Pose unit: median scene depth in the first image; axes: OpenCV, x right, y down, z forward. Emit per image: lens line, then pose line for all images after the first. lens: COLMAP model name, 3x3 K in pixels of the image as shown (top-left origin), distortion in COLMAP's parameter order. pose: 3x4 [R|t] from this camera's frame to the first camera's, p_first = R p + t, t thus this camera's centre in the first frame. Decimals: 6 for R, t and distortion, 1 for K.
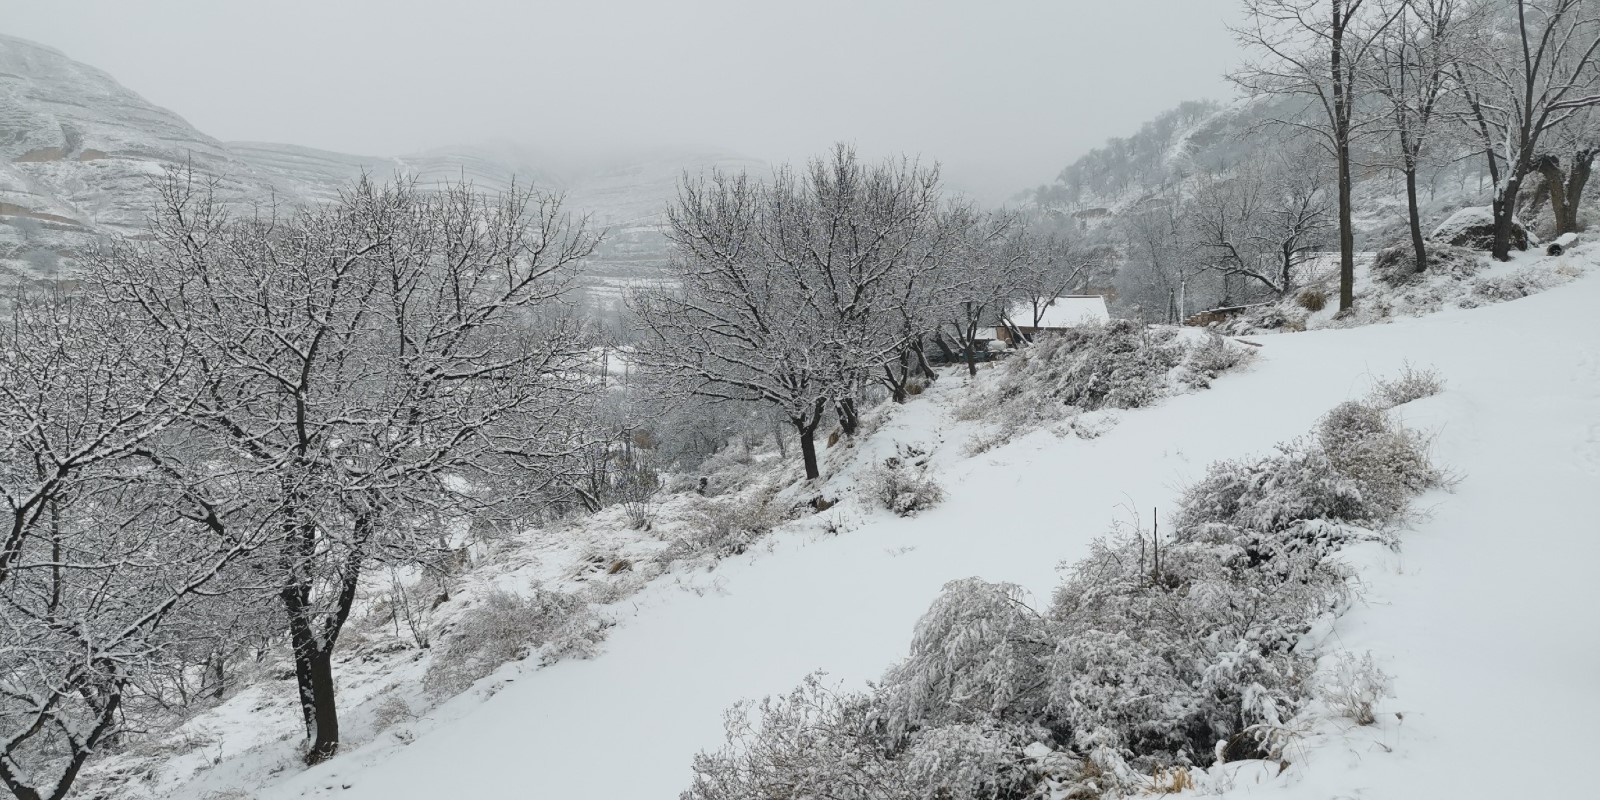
lens RADIAL K [[1226.6, 0, 799.8], [0, 1226.6, 389.9], [0, 0, 1]] dist [0.063624, -0.061161]
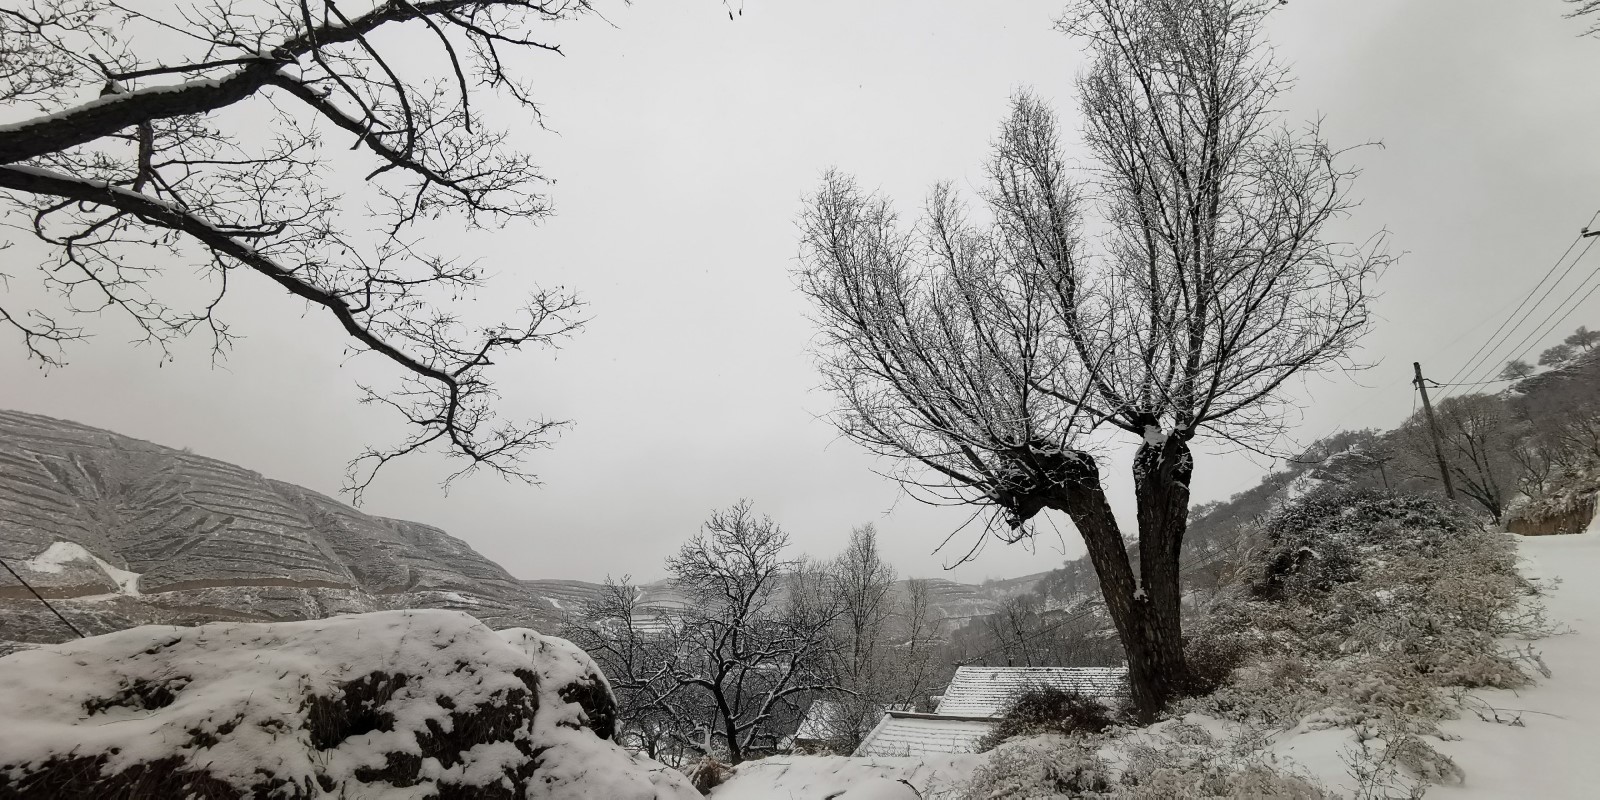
lens RADIAL K [[736.0, 0, 800.0], [0, 736.0, 400.0], [0, 0, 1]] dist [-0.015626, 0.000217]
pose [[0.990857, -0.054544, -0.123400, 0.915847], [-0.001766, 0.909314, -0.416106, -0.199306], [0.134906, 0.412519, 0.900904, 1.323889]]
